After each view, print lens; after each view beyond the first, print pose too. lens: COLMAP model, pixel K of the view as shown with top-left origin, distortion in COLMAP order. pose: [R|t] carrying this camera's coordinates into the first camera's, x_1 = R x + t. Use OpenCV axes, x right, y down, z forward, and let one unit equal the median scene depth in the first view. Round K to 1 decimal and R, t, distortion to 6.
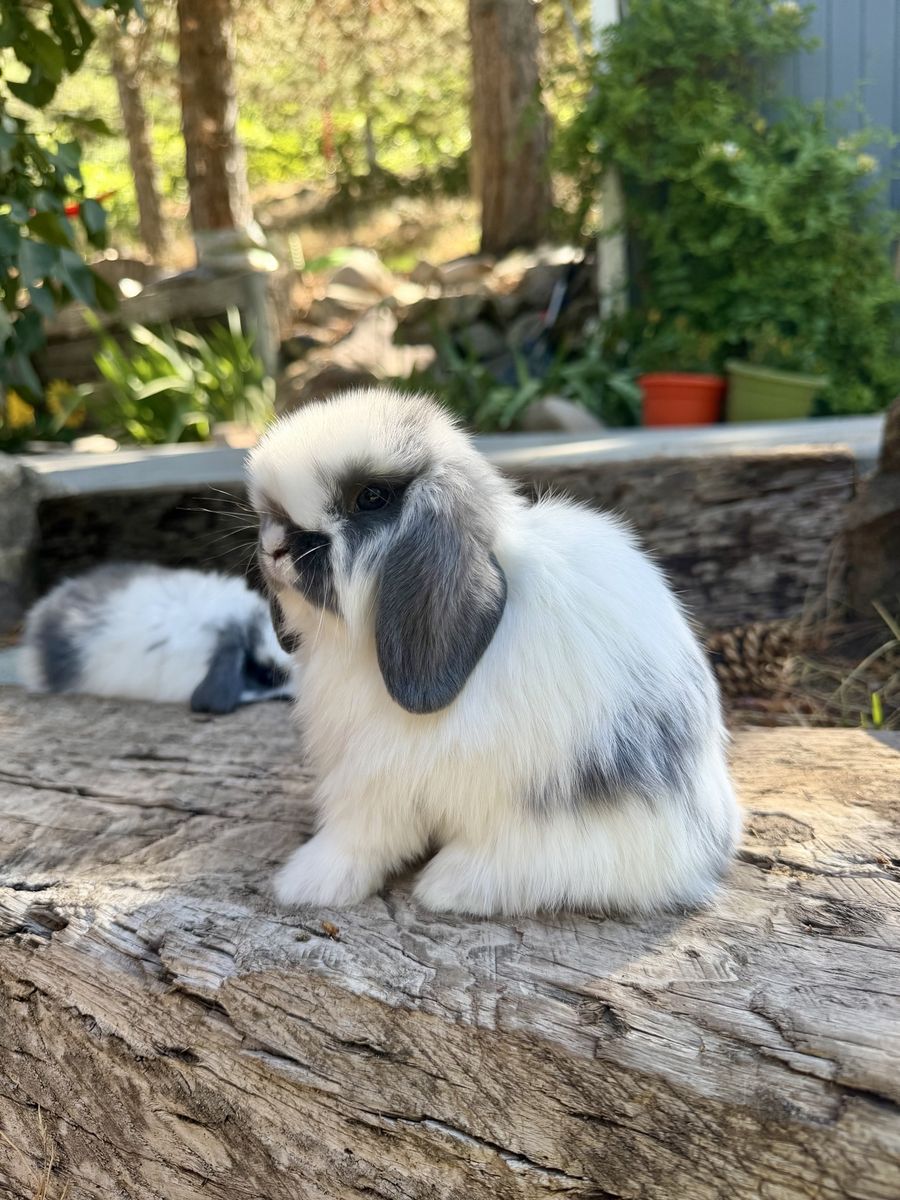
lens RADIAL K [[868.9, 0, 450.0], [0, 868.9, 600.0], [0, 0, 1]] dist [-0.009436, -0.039643]
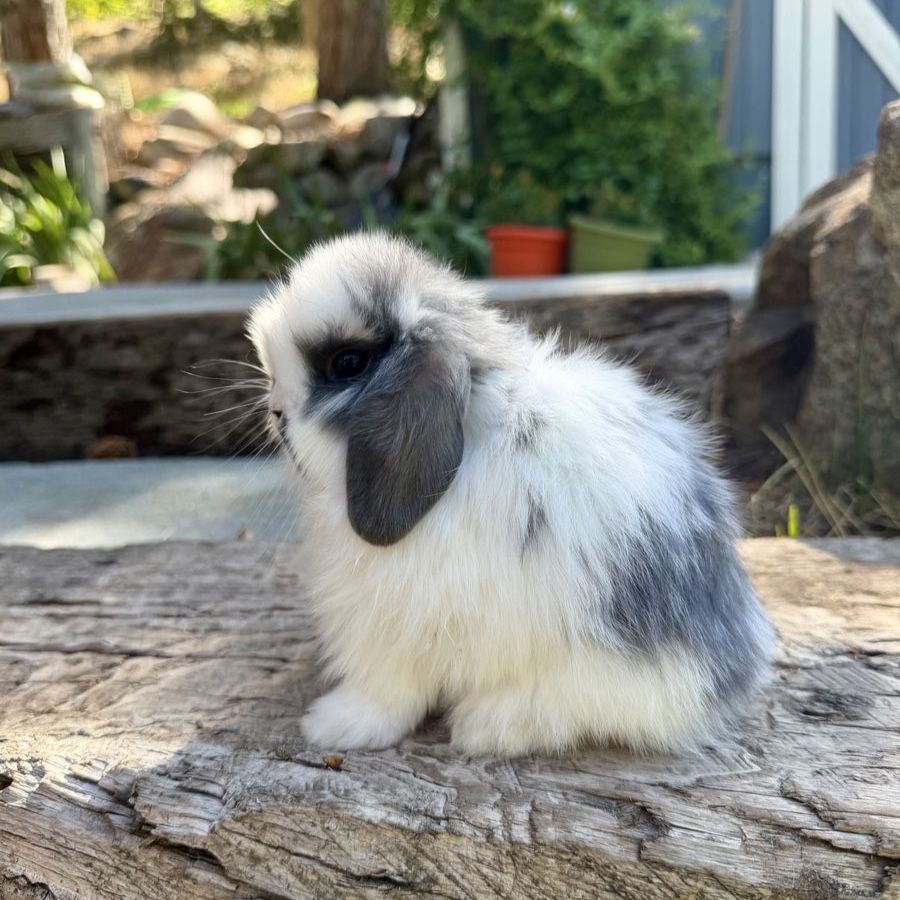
lens RADIAL K [[869.1, 0, 450.0], [0, 869.1, 450.0], [0, 0, 1]] dist [0.013584, -0.089473]
pose [[0.982375, -0.017783, 0.186073, -0.158622], [0.018741, 0.999819, -0.003389, 0.050681], [-0.185979, 0.006817, 0.982530, 0.057594]]
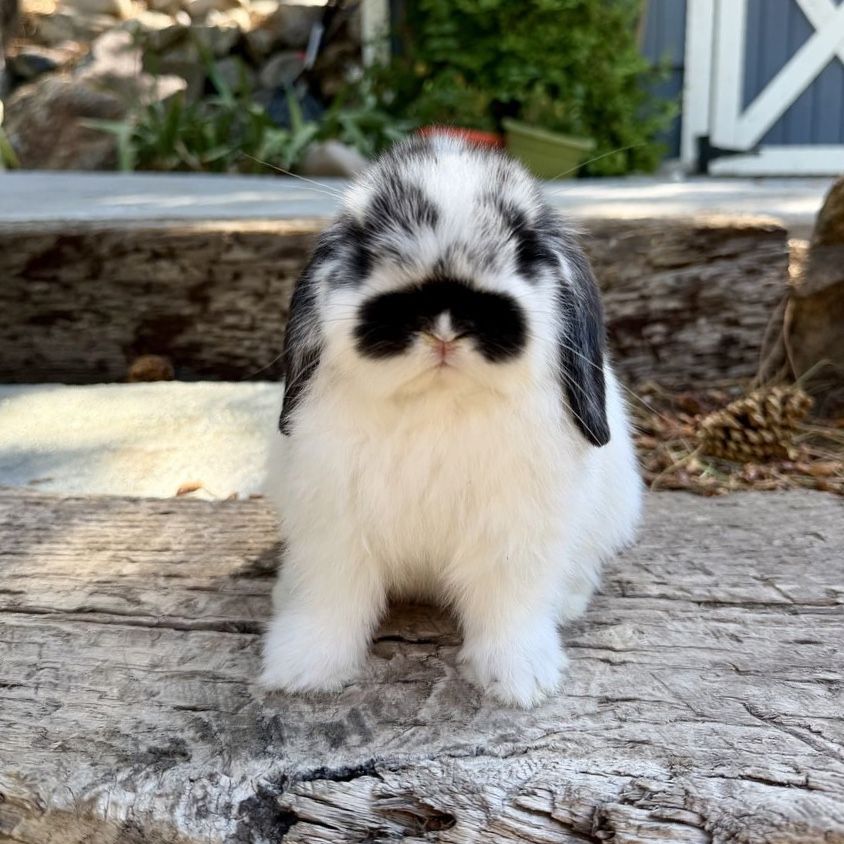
lens RADIAL K [[855.5, 0, 424.2], [0, 855.5, 360.7], [0, 0, 1]] dist [0.047034, -0.134356]
pose [[0.955191, -0.009938, 0.295822, -0.673812], [0.003326, 0.999733, 0.022847, -0.060571], [-0.295970, -0.020839, 0.954970, 0.255432]]
